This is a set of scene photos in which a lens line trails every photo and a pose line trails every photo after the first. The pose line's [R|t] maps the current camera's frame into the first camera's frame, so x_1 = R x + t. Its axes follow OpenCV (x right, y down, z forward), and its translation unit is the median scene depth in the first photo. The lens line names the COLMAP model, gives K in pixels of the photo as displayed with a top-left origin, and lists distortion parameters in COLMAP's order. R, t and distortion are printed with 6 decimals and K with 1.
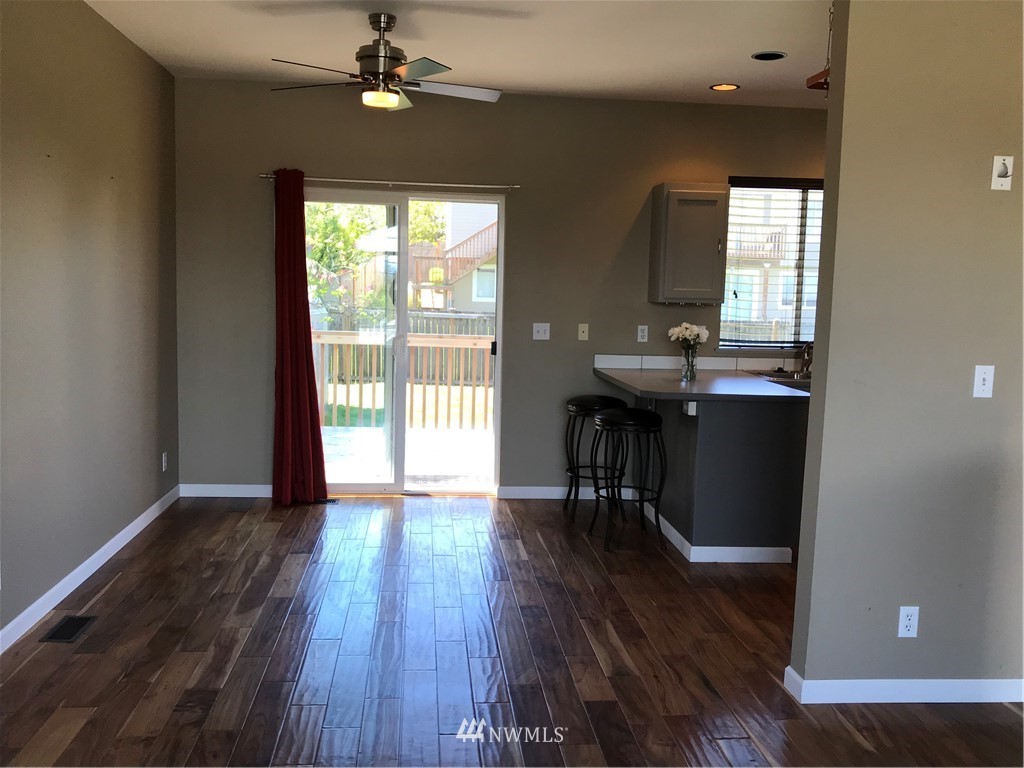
lens RADIAL K [[934.5, 0, 512.0], [0, 934.5, 384.0], [0, 0, 1]] dist [0.008181, 0.002562]
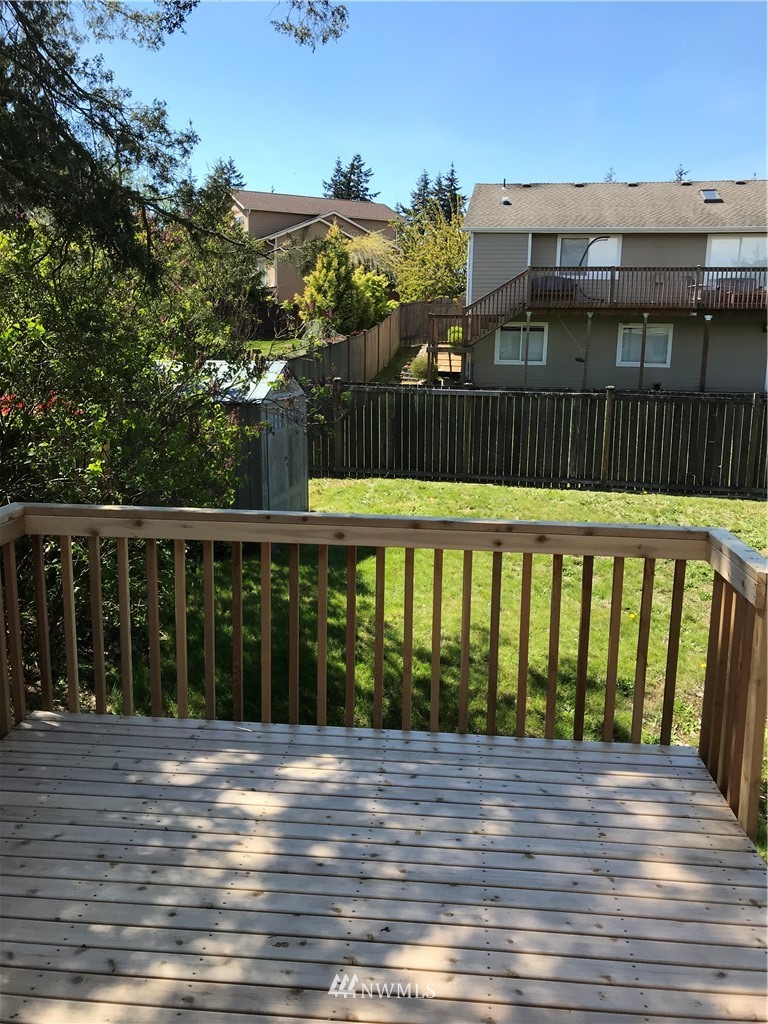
lens RADIAL K [[849.0, 0, 384.0], [0, 849.0, 512.0], [0, 0, 1]] dist [0.027046, 0.002394]
pose [[0.985460, 0.018918, -0.168849, -0.010297], [-0.002636, 0.995365, 0.096137, -0.040563], [0.169885, -0.094294, 0.980942, 0.265197]]
